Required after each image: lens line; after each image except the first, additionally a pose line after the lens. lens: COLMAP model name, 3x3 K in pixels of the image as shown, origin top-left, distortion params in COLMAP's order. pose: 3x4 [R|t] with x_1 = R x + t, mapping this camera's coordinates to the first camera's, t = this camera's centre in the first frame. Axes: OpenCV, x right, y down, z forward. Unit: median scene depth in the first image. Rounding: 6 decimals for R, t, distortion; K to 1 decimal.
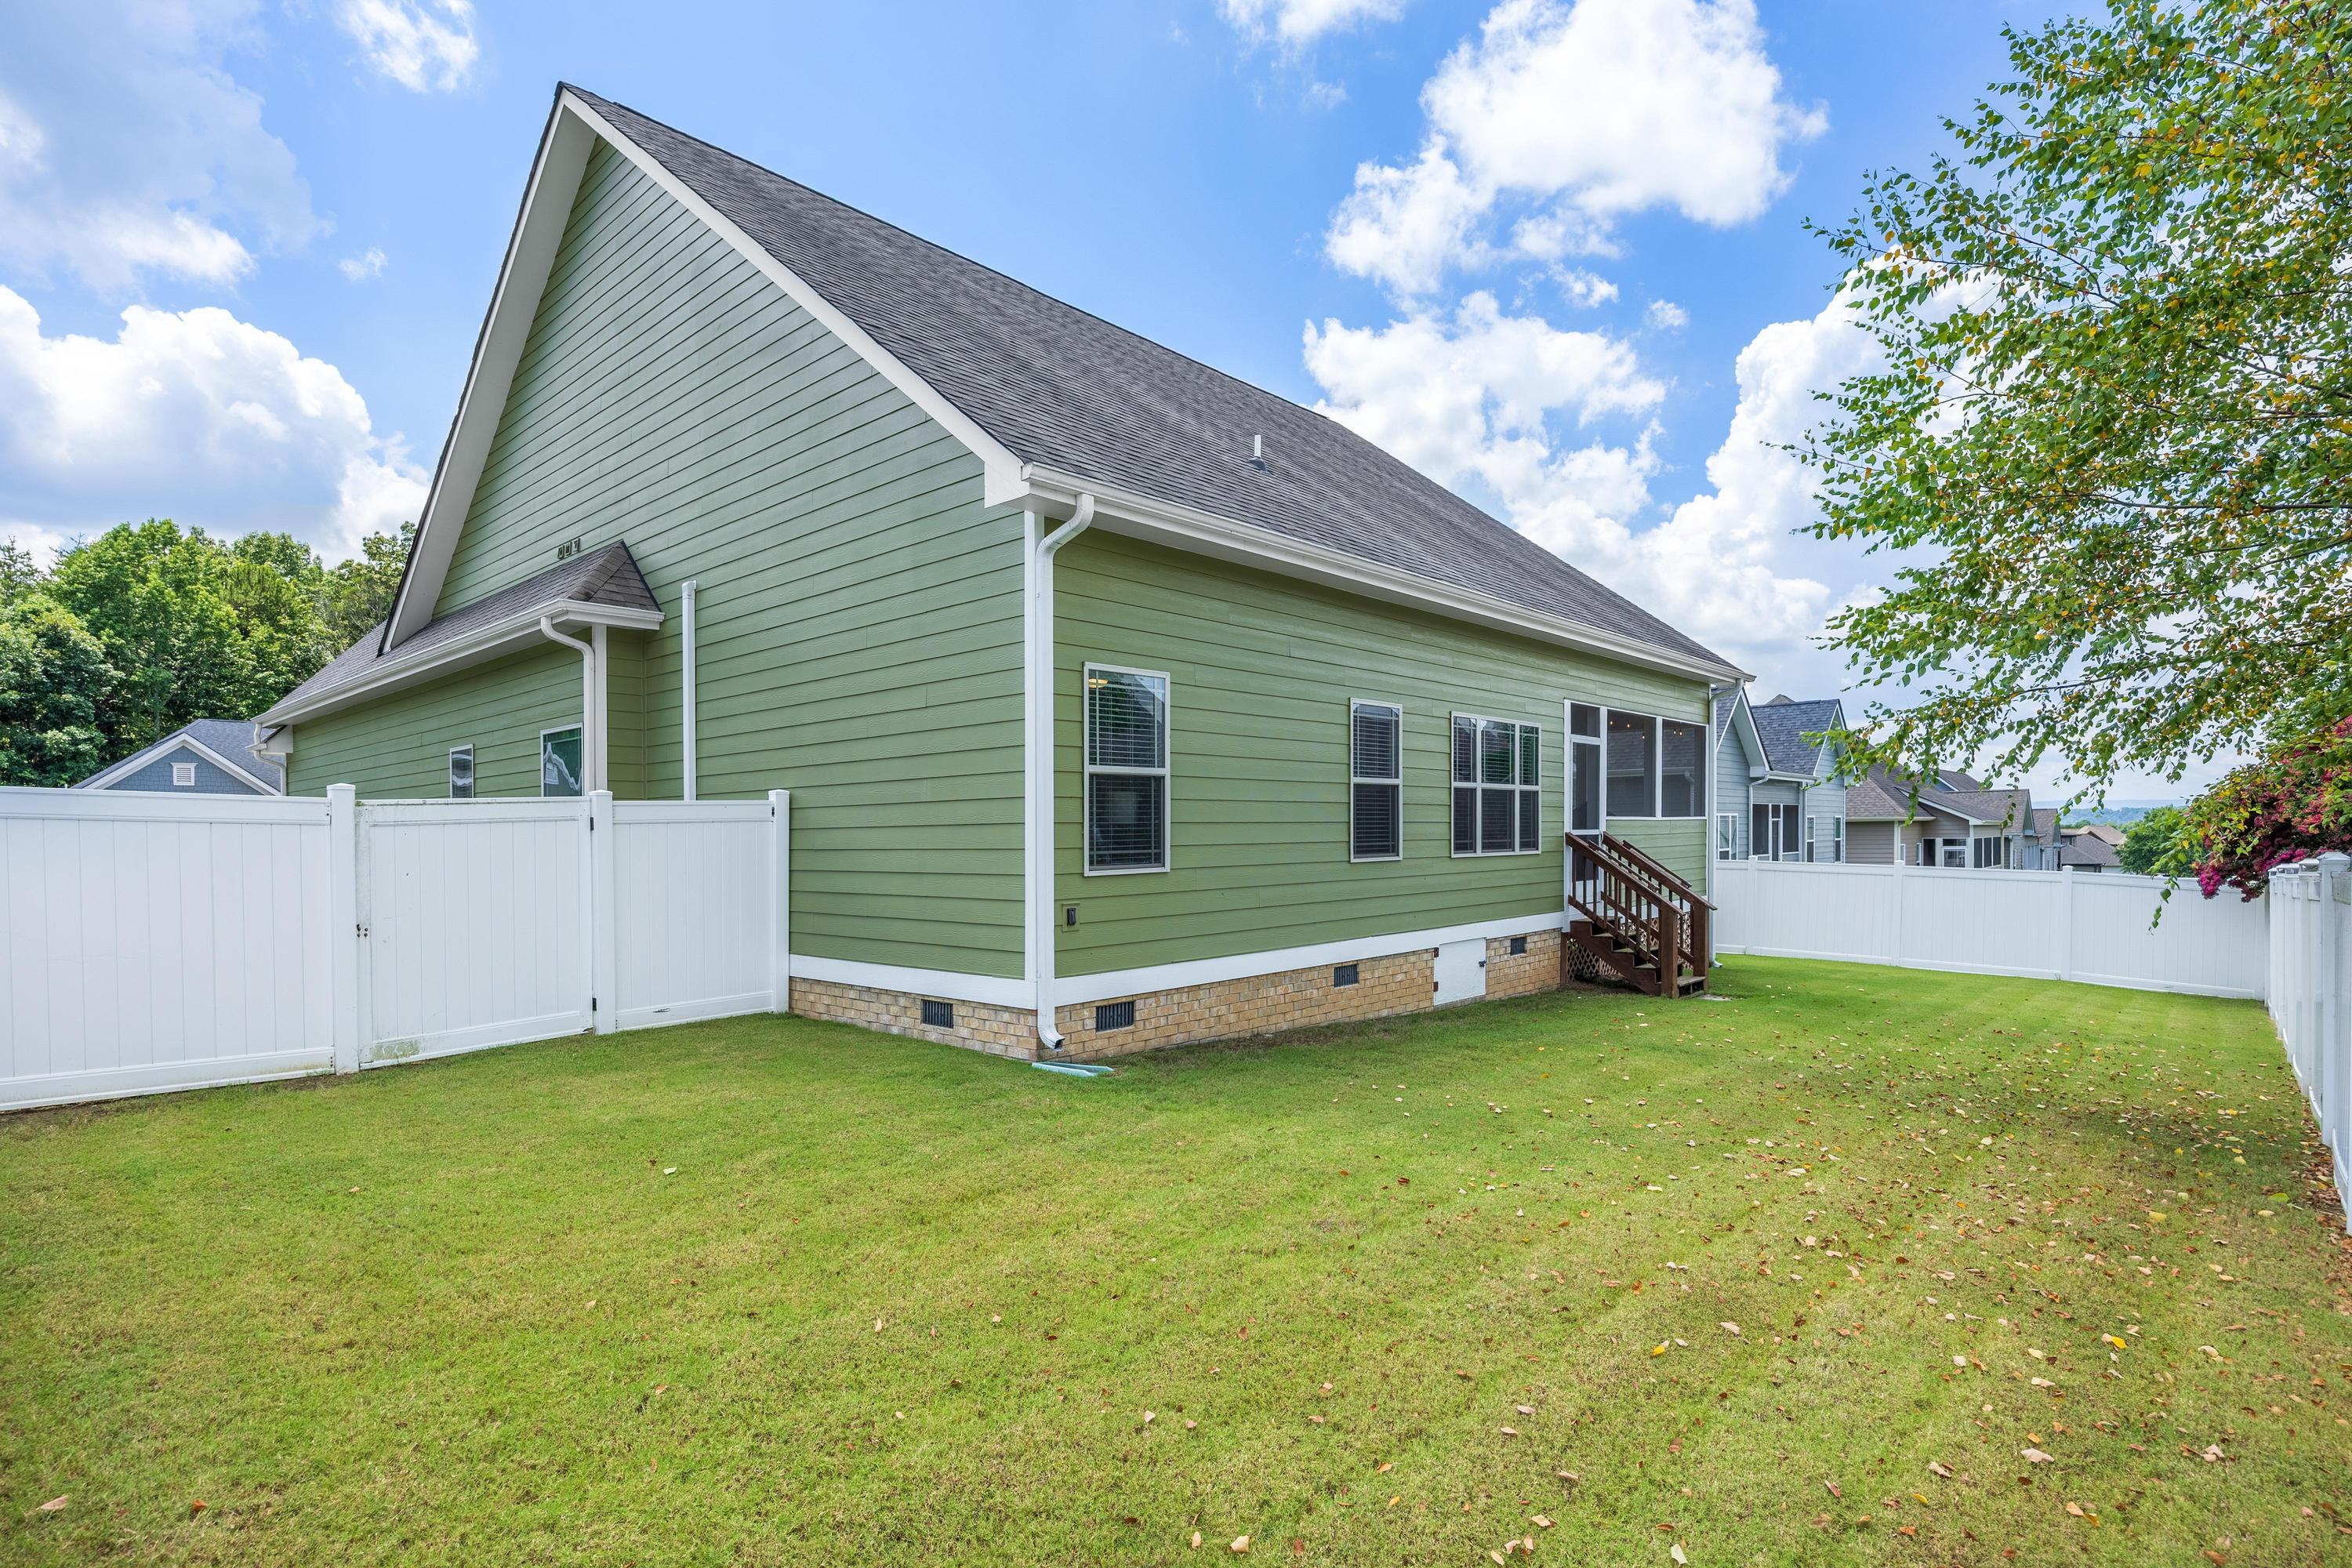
lens RADIAL K [[1172.8, 0, 1170.3], [0, 1172.8, 740.2], [0, 0, 1]] dist [-0.004930, -0.001096]
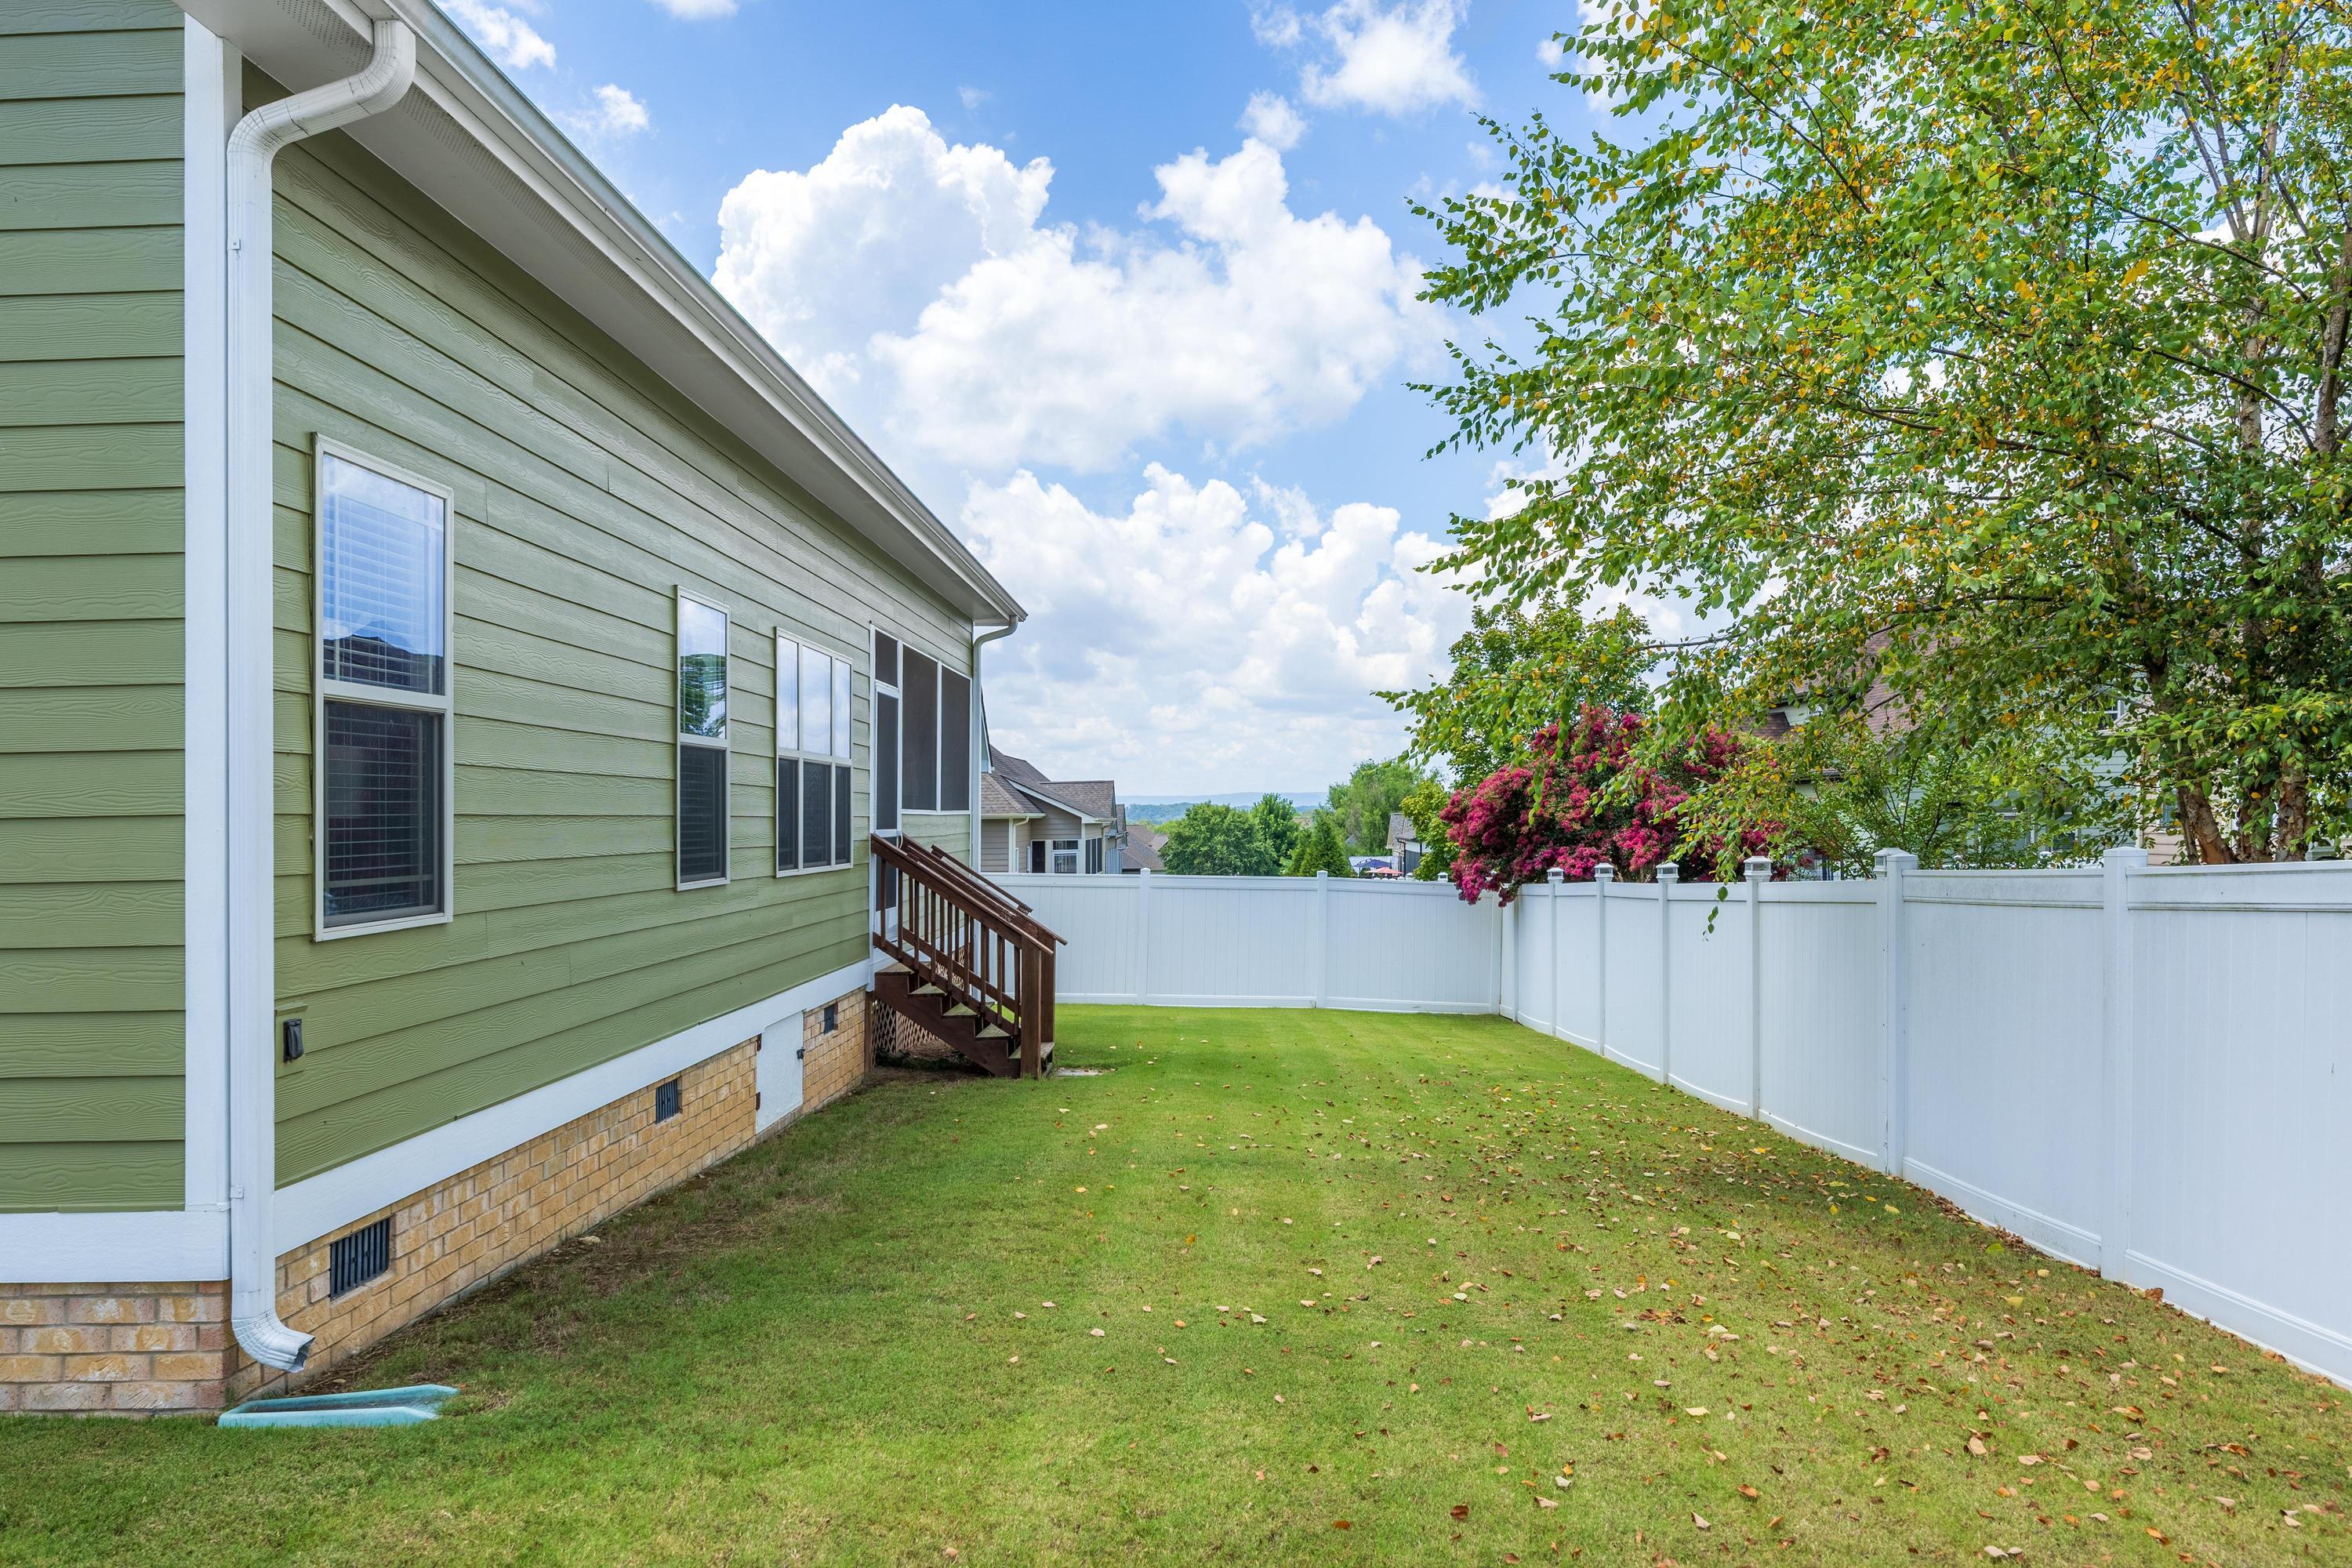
lens RADIAL K [[1700.5, 0, 1179.6], [0, 1700.5, 758.4], [0, 0, 1]] dist [-0.002615, 0.002690]
pose [[0.751018, 0.022931, 0.659884, -0.230289], [-0.044453, 0.998885, 0.015881, 0.025183], [-0.658784, -0.041260, 0.751200, 0.318994]]
